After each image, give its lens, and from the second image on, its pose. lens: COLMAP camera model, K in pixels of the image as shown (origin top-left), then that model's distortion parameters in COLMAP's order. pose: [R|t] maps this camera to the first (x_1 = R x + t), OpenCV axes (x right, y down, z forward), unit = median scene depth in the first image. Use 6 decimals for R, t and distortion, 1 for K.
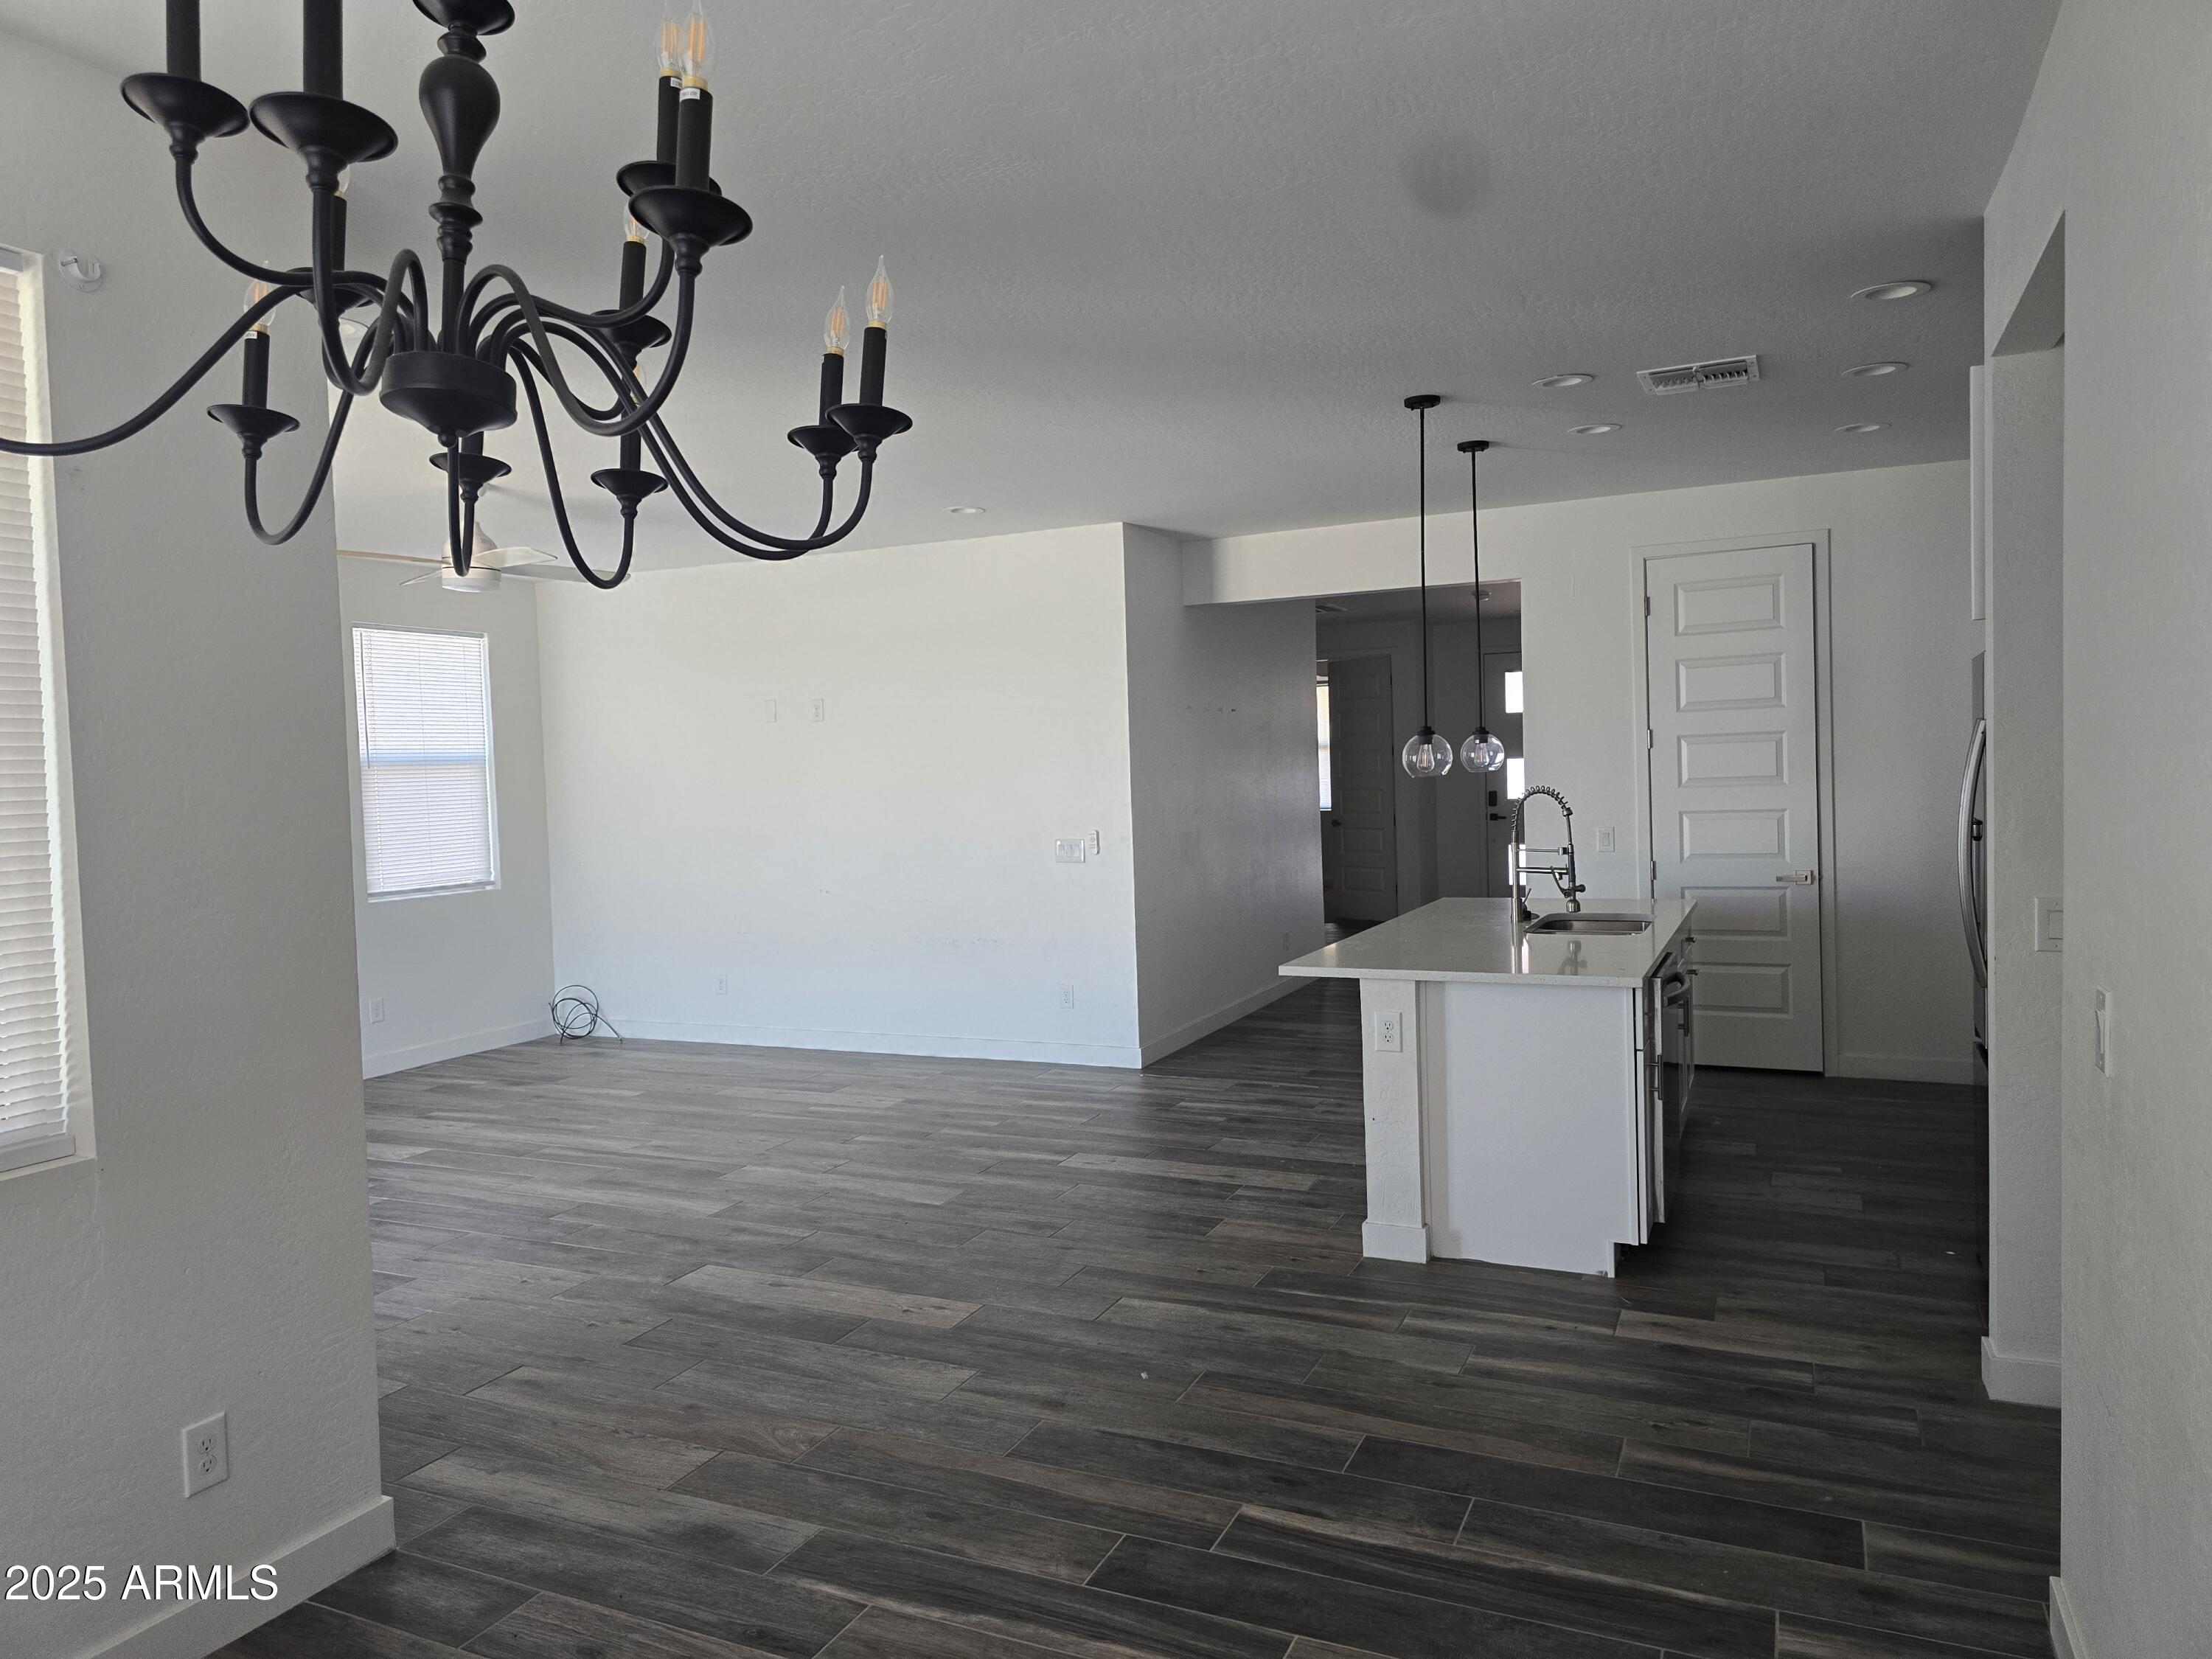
lens RADIAL K [[1485.7, 0, 1065.0], [0, 1485.7, 815.5], [0, 0, 1]] dist [0.043242, -0.022996]
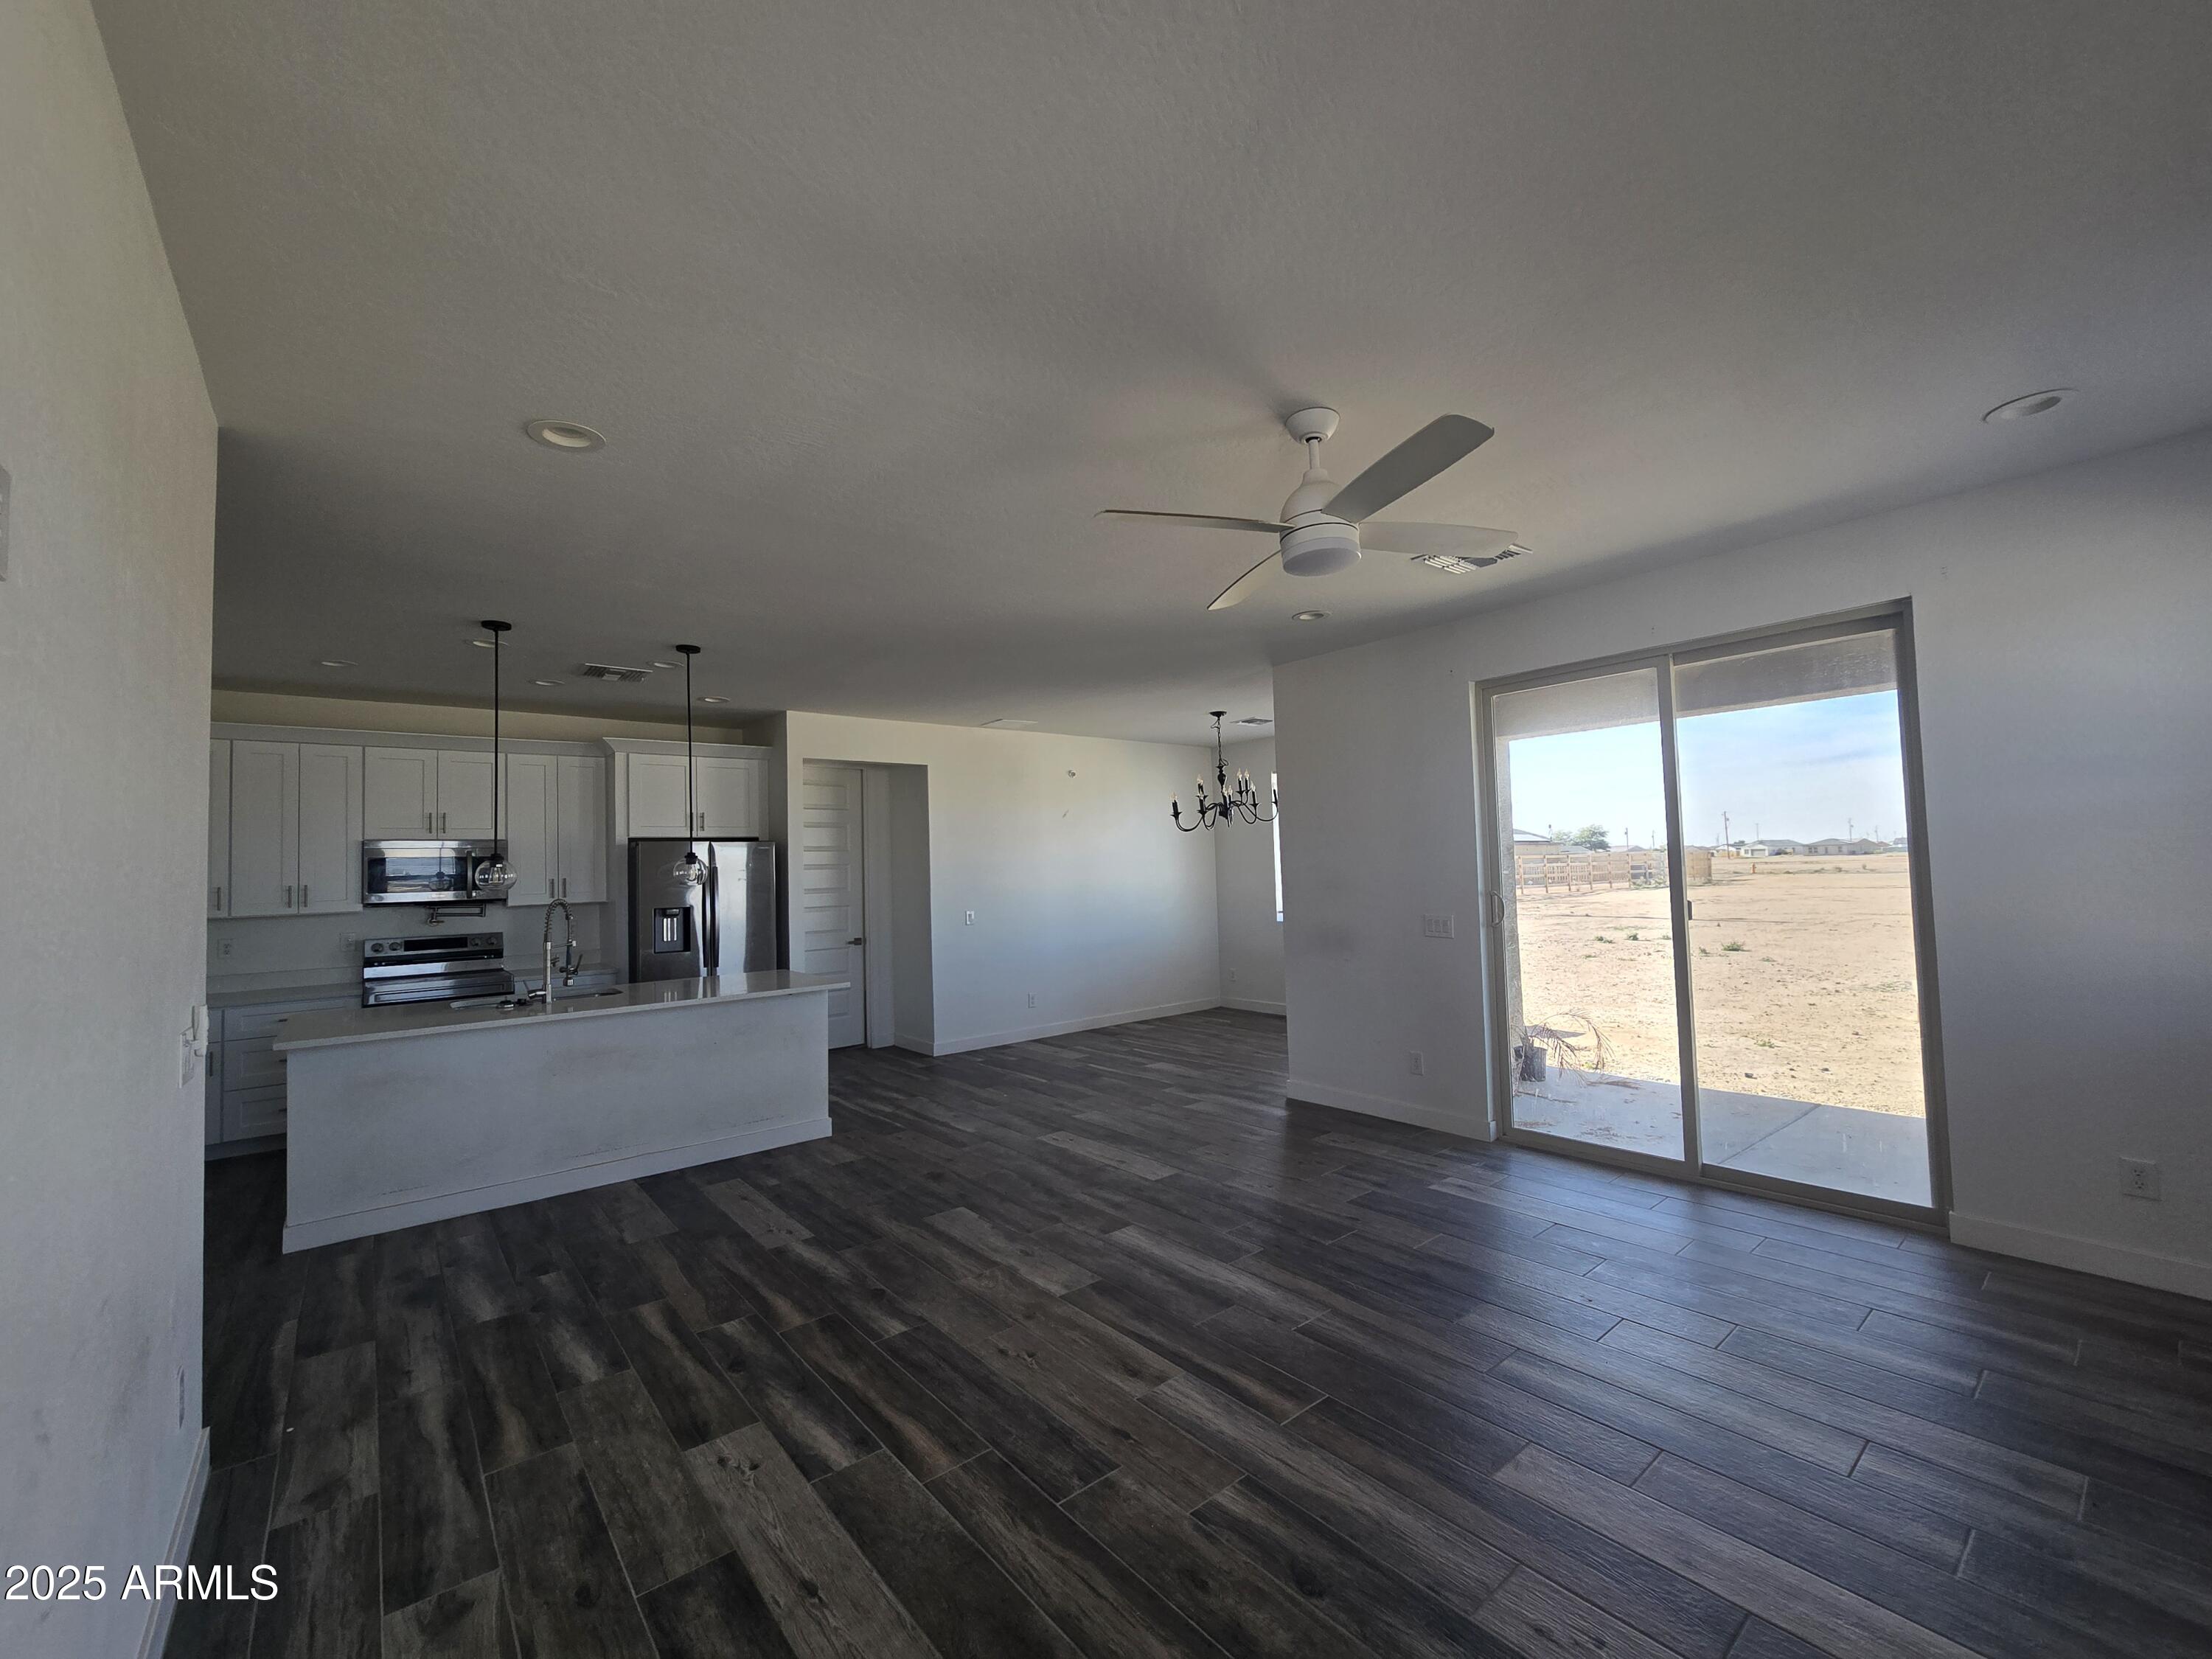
lens RADIAL K [[905.3, 0, 1107.0], [0, 905.3, 826.5], [0, 0, 1]] dist [0.001506, -0.000420]
pose [[-0.902898, 0.077337, 0.422840, -0.629775], [0.069370, 0.997004, -0.034225, -0.029881], [-0.424220, -0.001569, -0.905558, 1.903309]]
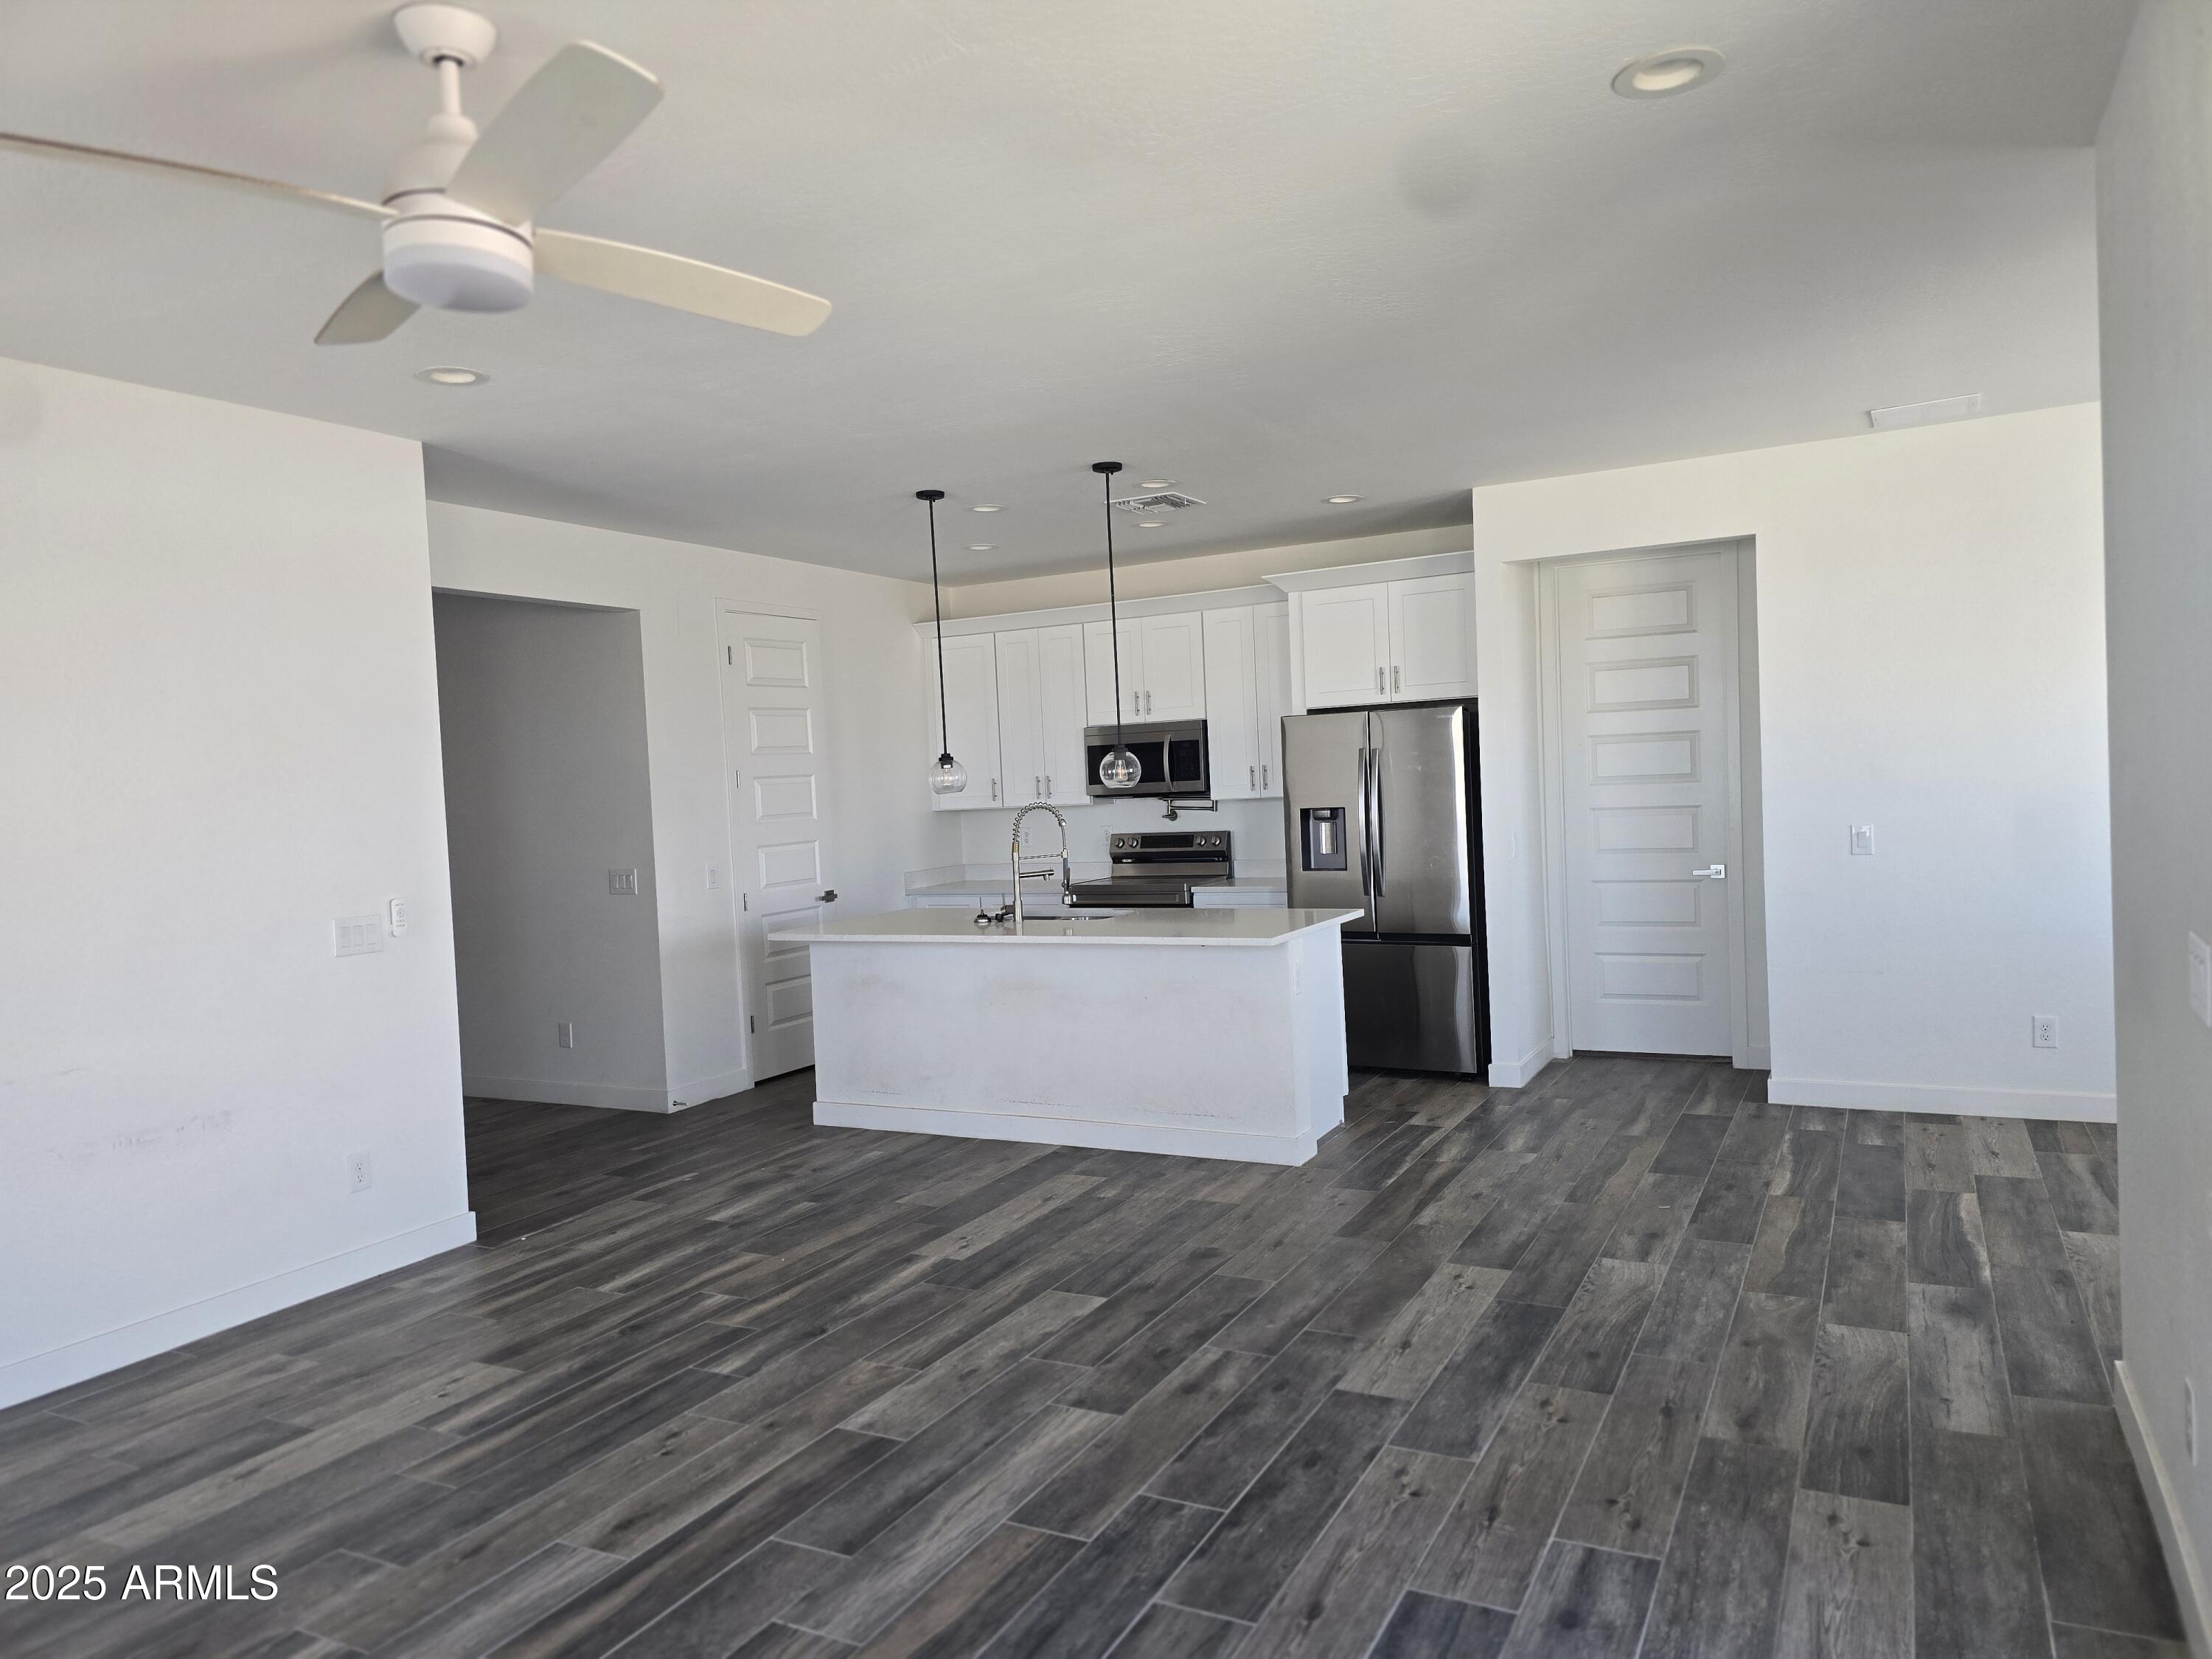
lens RADIAL K [[1485.7, 0, 1114.6], [0, 1485.7, 824.0], [0, 0, 1]] dist [0.043242, -0.022996]
pose [[0.040980, -0.004065, 0.999152, -1.045901], [0.074771, 0.997200, 0.000990, -0.000221], [-0.996358, 0.074667, 0.041169, 1.091260]]
